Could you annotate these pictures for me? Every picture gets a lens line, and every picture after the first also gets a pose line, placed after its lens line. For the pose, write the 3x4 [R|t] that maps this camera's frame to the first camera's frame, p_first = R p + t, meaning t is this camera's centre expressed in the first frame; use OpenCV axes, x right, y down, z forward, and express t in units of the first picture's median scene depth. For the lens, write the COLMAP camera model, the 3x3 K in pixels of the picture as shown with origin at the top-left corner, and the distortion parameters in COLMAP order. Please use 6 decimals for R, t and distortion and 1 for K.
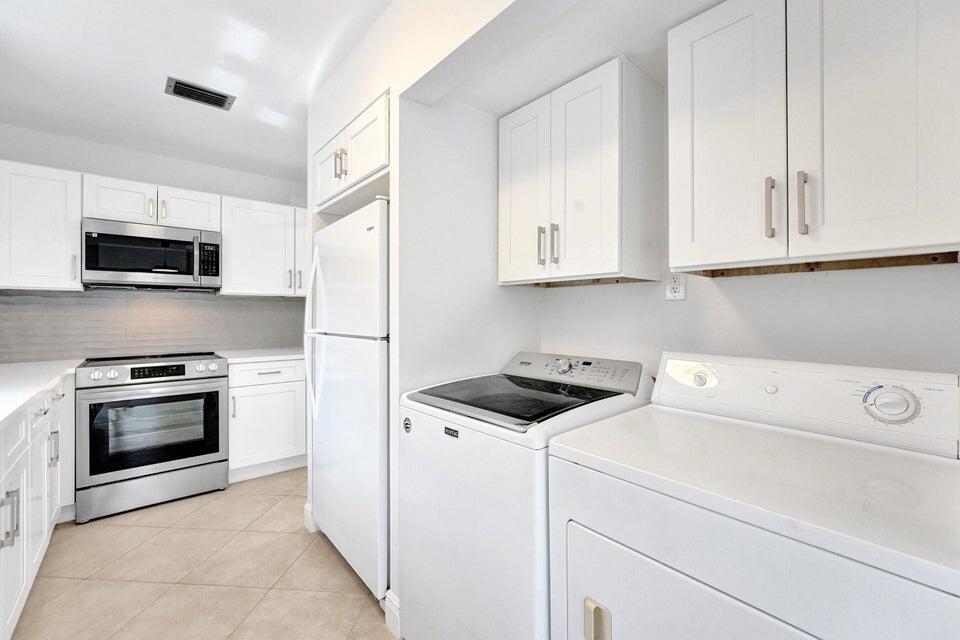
lens RADIAL K [[405.9, 0, 479.2], [0, 405.9, 314.8], [0, 0, 1]] dist [-0.010477, 0.001969]
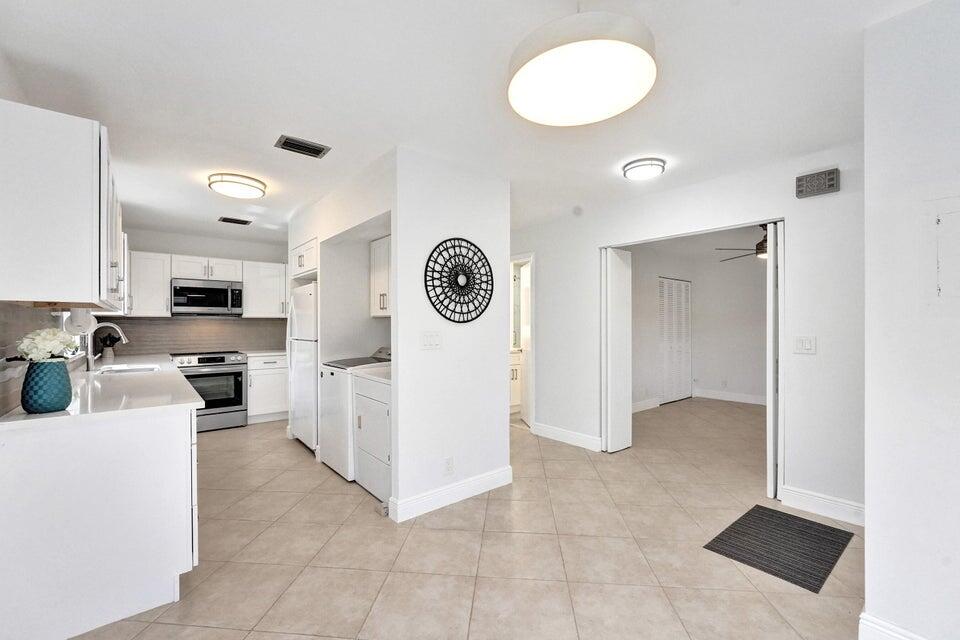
lens RADIAL K [[405.9, 0, 476.0], [0, 405.9, 322.3], [0, 0, 1]] dist [-0.010477, 0.001969]
pose [[0.999837, -0.002810, -0.017834, 0.538554], [0.002737, 0.999988, -0.004074, -0.027323], [0.017845, 0.004024, 0.999833, -0.981550]]
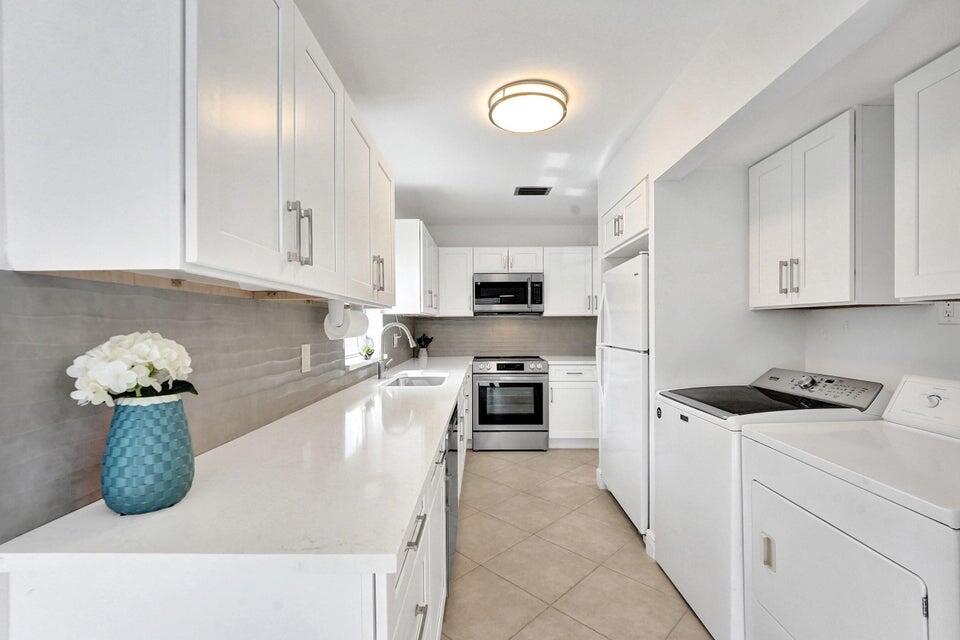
lens RADIAL K [[405.9, 0, 483.9], [0, 405.9, 326.8], [0, 0, 1]] dist [-0.010477, 0.001969]
pose [[0.761841, -0.000804, -0.647763, 0.179932], [0.004369, 0.999983, 0.003898, -0.026218], [0.647749, -0.005800, 0.761832, -0.317222]]
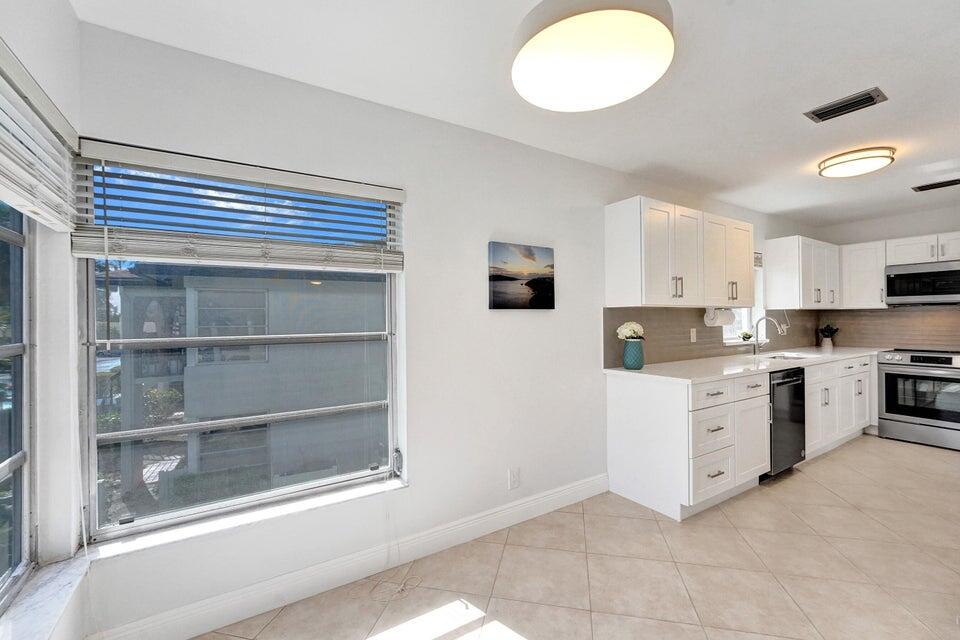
lens RADIAL K [[405.9, 0, 476.2], [0, 405.9, 315.3], [0, 0, 1]] dist [-0.010477, 0.001969]
pose [[-0.152589, -0.006559, -0.988268, 1.126732], [0.008294, 0.999934, -0.007917, -0.036507], [0.988255, -0.009405, -0.152525, -0.546783]]
